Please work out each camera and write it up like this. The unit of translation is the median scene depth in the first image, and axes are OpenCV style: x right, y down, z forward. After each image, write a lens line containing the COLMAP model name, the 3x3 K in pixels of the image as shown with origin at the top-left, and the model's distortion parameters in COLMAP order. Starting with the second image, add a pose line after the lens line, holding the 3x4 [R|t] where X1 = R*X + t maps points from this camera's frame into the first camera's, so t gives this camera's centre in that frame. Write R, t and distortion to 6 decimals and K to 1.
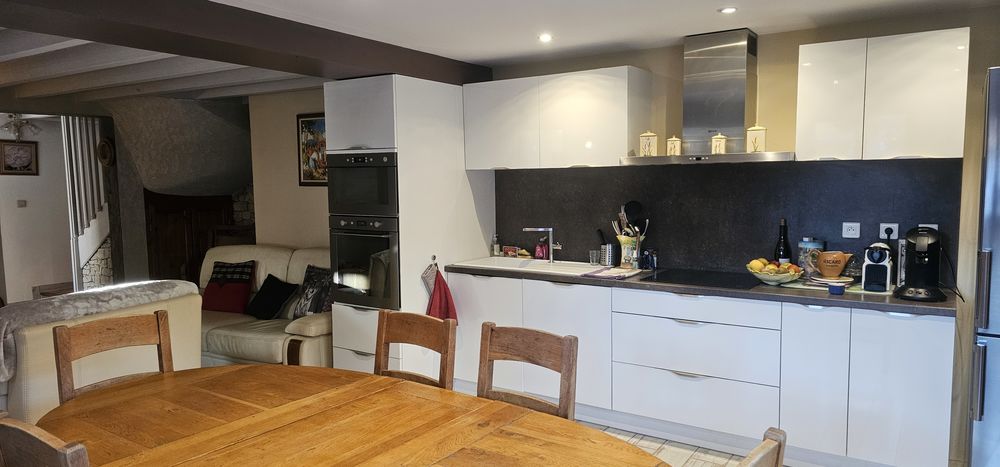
lens RADIAL K [[655.5, 0, 503.8], [0, 655.5, 235.4], [0, 0, 1]] dist [0.105697, -0.144691]
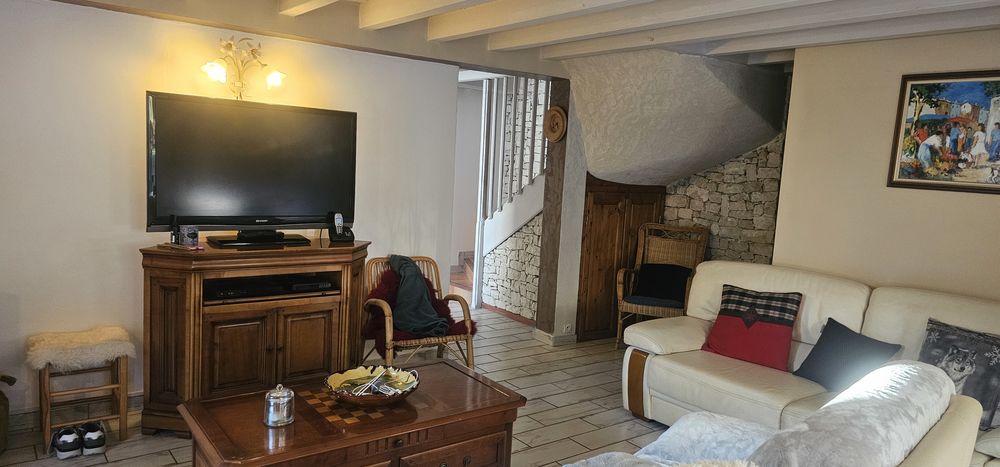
lens RADIAL K [[655.5, 0, 503.8], [0, 655.5, 235.4], [0, 0, 1]] dist [0.105697, -0.144691]
pose [[0.939123, 0.102791, -0.327844, -0.450545], [-0.096915, 0.994703, 0.034258, -0.014213], [0.329629, -0.000399, 0.944110, 0.272538]]
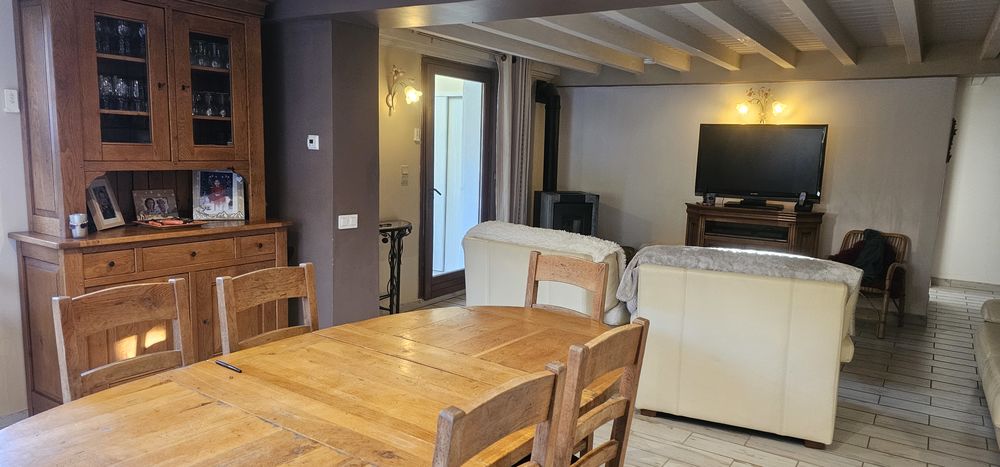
lens RADIAL K [[655.5, 0, 503.8], [0, 655.5, 235.4], [0, 0, 1]] dist [0.105697, -0.144691]
pose [[-0.007181, 0.147419, -0.989048, 0.246453], [-0.113645, 0.982545, 0.147274, -0.031511], [0.993495, 0.113458, 0.009698, 0.396220]]
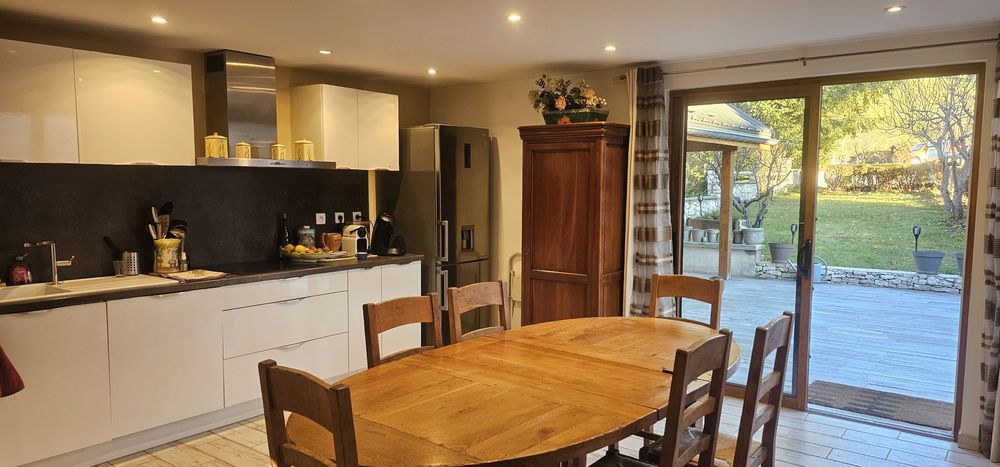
lens RADIAL K [[655.5, 0, 503.8], [0, 655.5, 235.4], [0, 0, 1]] dist [0.105697, -0.144691]
pose [[0.088360, -0.069888, 0.993634, -0.557905], [0.080822, 0.994750, 0.062779, -0.019379], [-0.992804, 0.074760, 0.093545, 0.325847]]
